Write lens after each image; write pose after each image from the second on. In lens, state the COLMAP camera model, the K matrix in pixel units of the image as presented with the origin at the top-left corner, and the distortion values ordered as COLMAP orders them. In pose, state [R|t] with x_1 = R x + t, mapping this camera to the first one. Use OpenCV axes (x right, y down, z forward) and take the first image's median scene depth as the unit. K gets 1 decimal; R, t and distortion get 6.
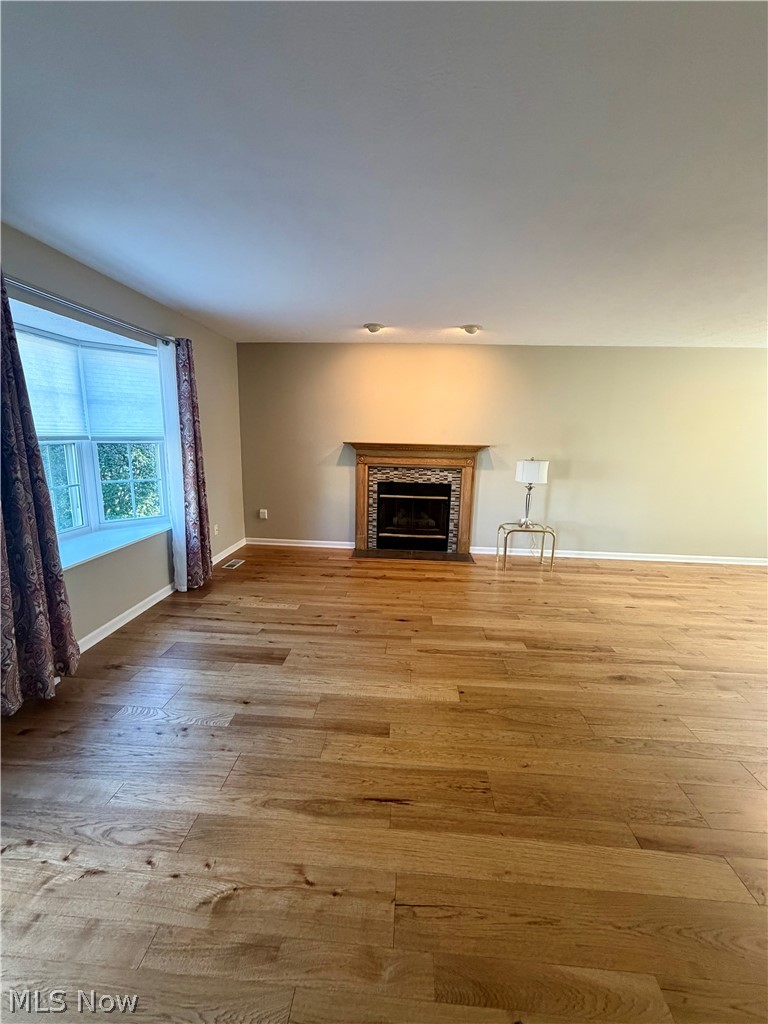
lens RADIAL K [[409.3, 0, 384.0], [0, 409.3, 512.0], [0, 0, 1]] dist [-0.000873, -0.000106]
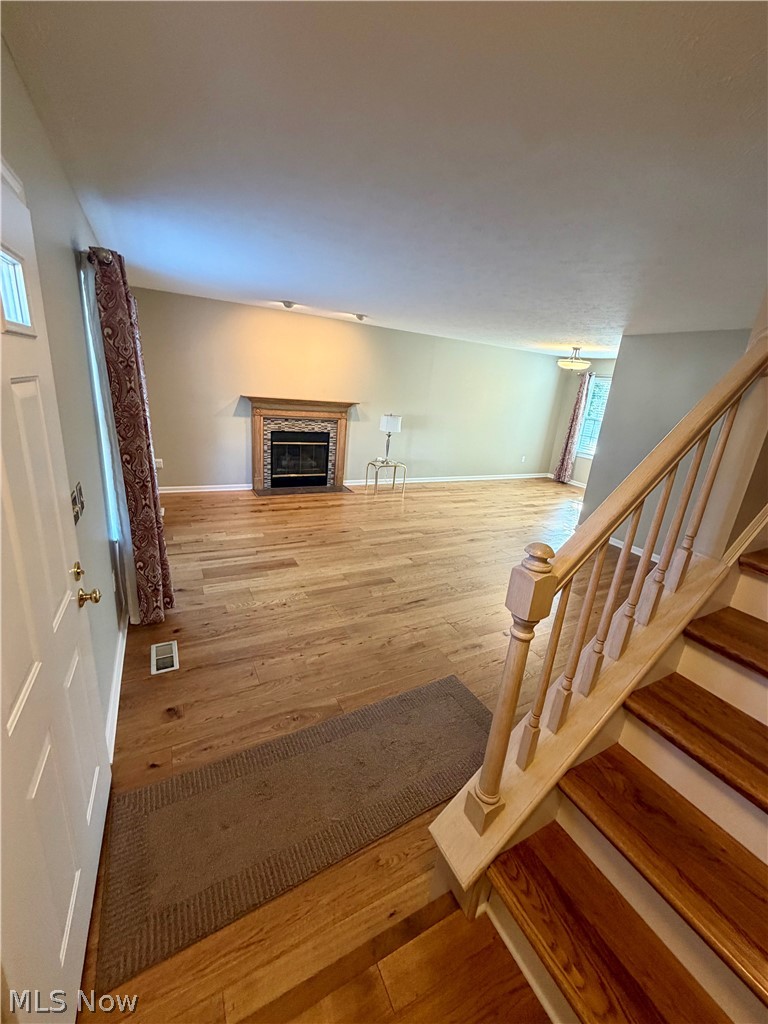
lens RADIAL K [[409.3, 0, 384.0], [0, 409.3, 512.0], [0, 0, 1]] dist [-0.000873, -0.000106]
pose [[0.848934, -0.111534, 0.516596, -0.386198], [0.032223, 0.986583, 0.160051, -0.022627], [-0.527515, -0.119227, 0.841138, -0.195688]]
